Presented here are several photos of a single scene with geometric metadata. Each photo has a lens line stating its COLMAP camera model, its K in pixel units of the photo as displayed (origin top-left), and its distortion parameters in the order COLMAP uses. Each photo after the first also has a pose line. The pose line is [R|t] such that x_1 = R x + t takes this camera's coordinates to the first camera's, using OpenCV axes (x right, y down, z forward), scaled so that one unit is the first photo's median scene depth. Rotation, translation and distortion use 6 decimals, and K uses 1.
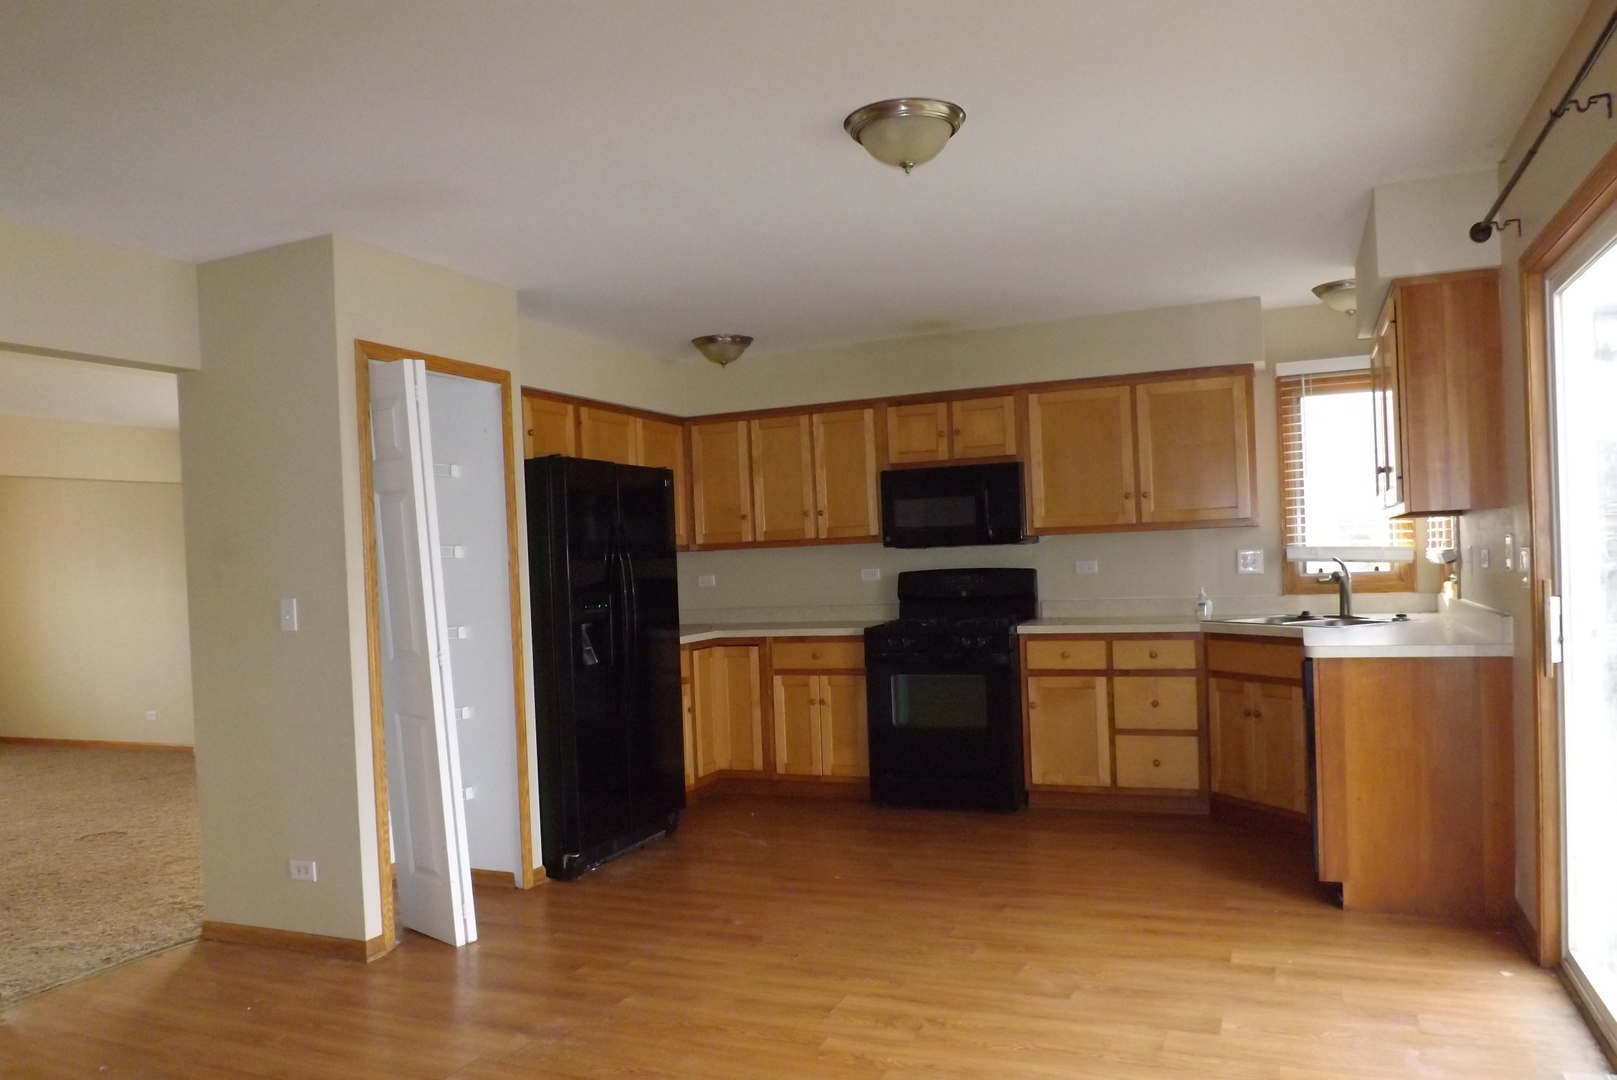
lens RADIAL K [[1162.5, 0, 806.7], [0, 1162.5, 545.2], [0, 0, 1]] dist [-0.048906, 0.004504]
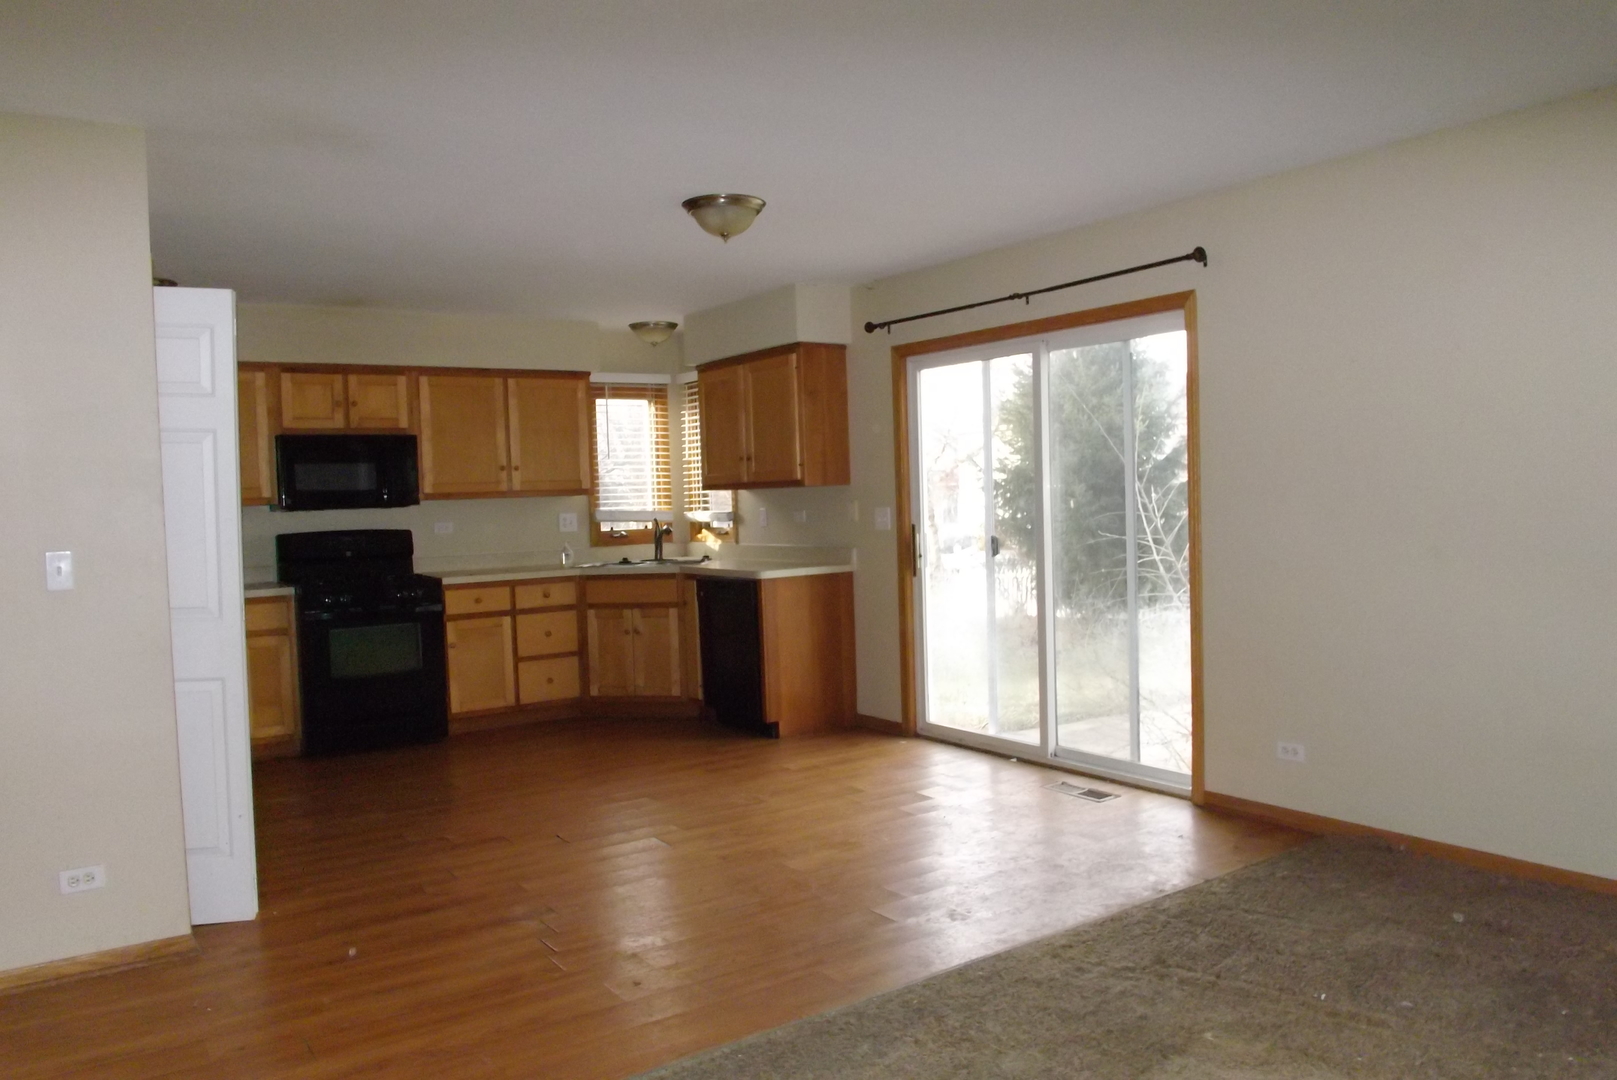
lens RADIAL K [[1162.5, 0, 798.9], [0, 1162.5, 530.8], [0, 0, 1]] dist [-0.048906, 0.004504]
pose [[0.550928, -0.009087, 0.834503, -0.585441], [0.001620, 0.999950, 0.009819, 0.012088], [-0.834551, -0.004058, 0.550915, 0.070181]]
